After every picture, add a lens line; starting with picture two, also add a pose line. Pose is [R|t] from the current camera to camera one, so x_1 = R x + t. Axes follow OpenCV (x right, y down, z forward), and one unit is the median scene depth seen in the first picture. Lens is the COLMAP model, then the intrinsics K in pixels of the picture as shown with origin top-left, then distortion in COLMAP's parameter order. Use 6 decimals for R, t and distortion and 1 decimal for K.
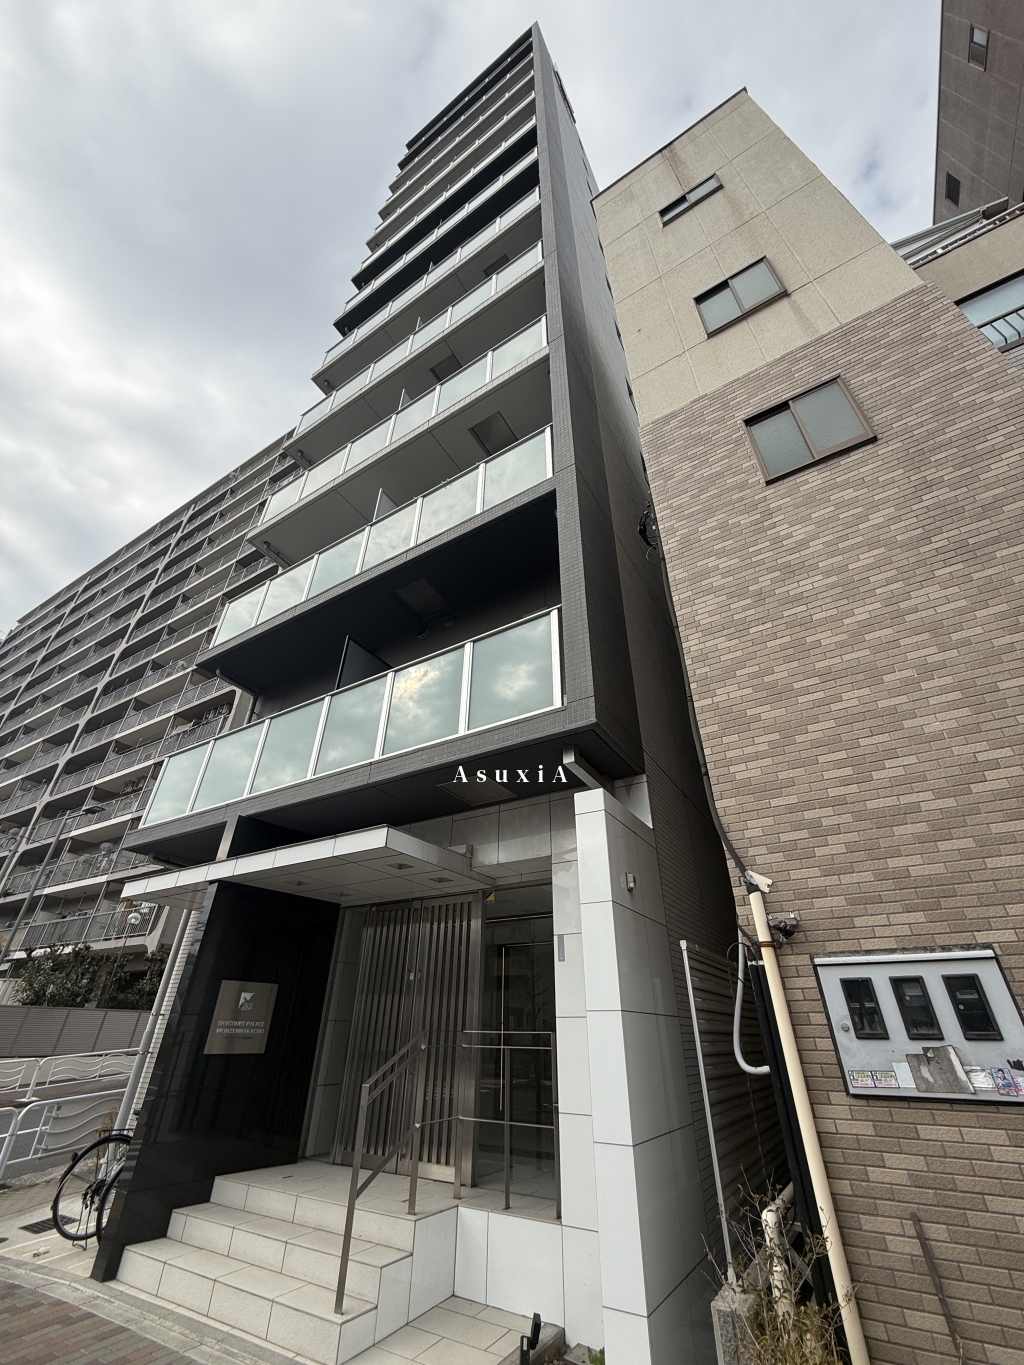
lens RADIAL K [[541.3, 0, 511.4], [0, 541.3, 684.0], [0, 0, 1]] dist [0.000148, -0.000645]
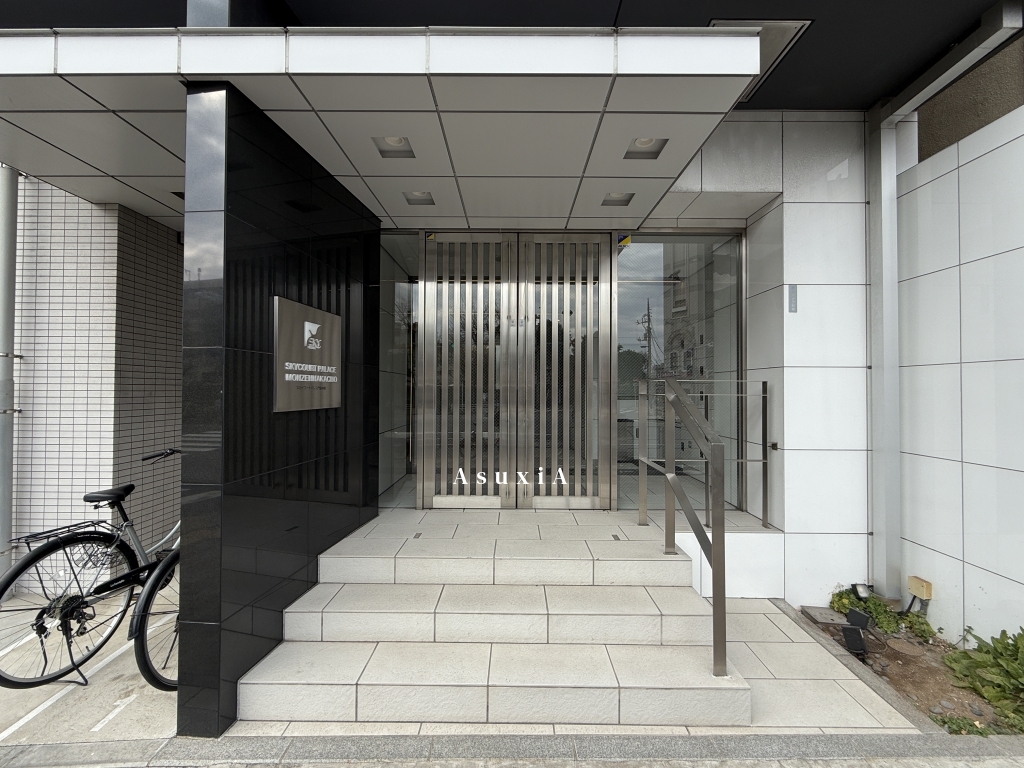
lens RADIAL K [[406.1, 0, 512.0], [0, 406.1, 384.0], [0, 0, 1]] dist [0.000148, -0.000645]
pose [[0.855034, 0.001097, 0.518570, -0.765619], [-0.278786, 0.844168, 0.457885, 0.526127], [-0.437258, -0.536078, 0.722098, 0.798941]]
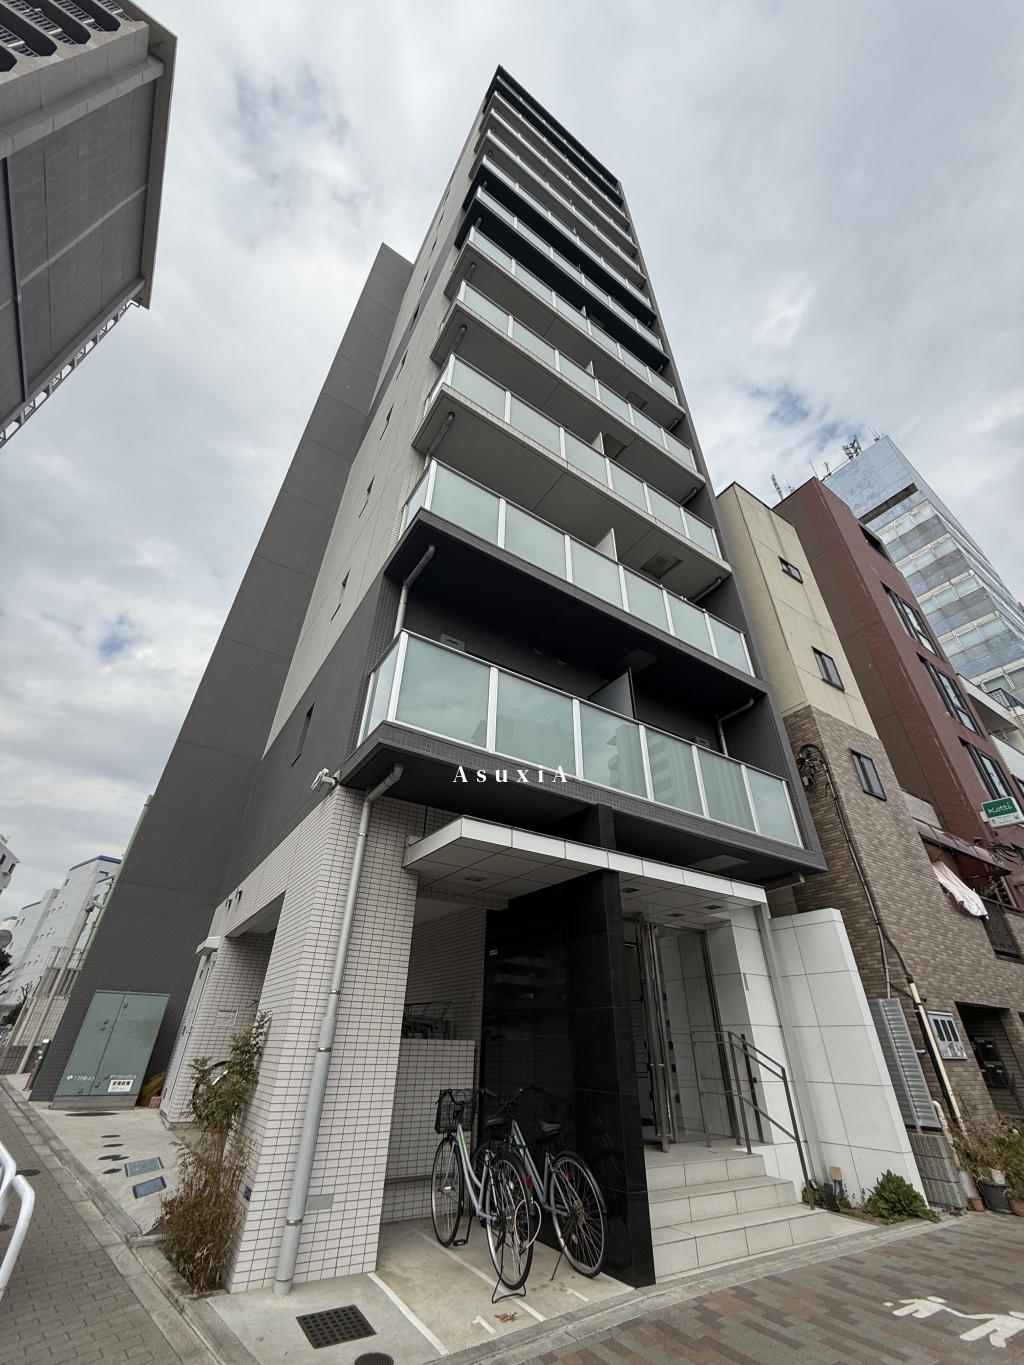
lens RADIAL K [[541.3, 0, 511.4], [0, 541.3, 684.0], [0, 0, 1]] dist [0.000148, -0.000645]
pose [[0.427872, 0.501568, 0.751901, -2.282886], [-0.504055, 0.822935, -0.262118, 0.648902], [-0.750236, -0.266847, 0.604929, 0.956561]]
